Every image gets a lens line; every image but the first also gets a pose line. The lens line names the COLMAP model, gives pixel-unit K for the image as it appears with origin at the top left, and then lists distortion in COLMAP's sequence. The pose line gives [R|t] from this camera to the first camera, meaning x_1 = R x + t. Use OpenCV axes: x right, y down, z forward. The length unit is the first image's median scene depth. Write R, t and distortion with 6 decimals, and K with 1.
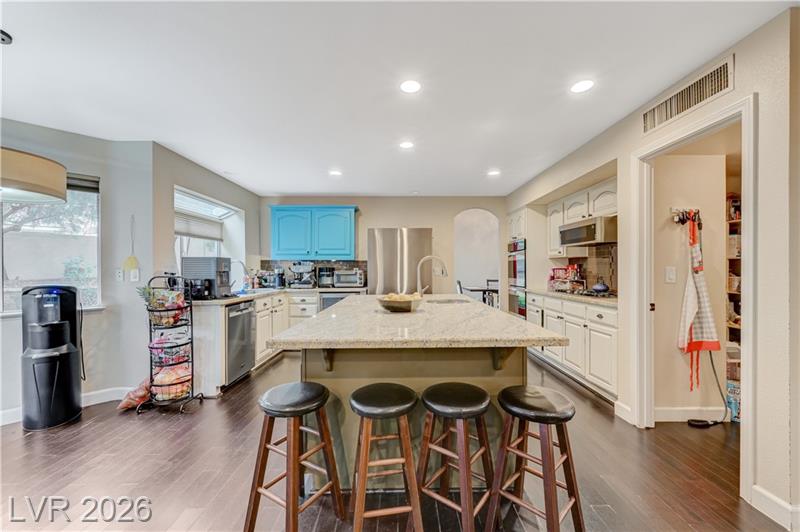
lens RADIAL K [[316.9, 0, 401.7], [0, 316.9, 268.9], [0, 0, 1]] dist [0.000519, -0.000104]
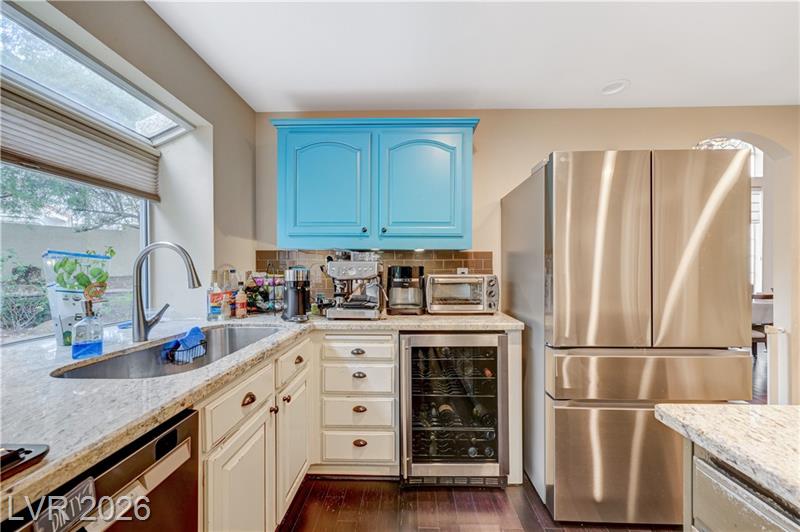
lens RADIAL K [[316.9, 0, 402.1], [0, 316.9, 267.0], [0, 0, 1]] dist [0.000519, -0.000104]
pose [[0.999468, 0.004879, -0.032254, -0.242252], [-0.005033, 0.999976, -0.004716, -0.002061], [0.032230, 0.004875, 0.999469, 0.608406]]
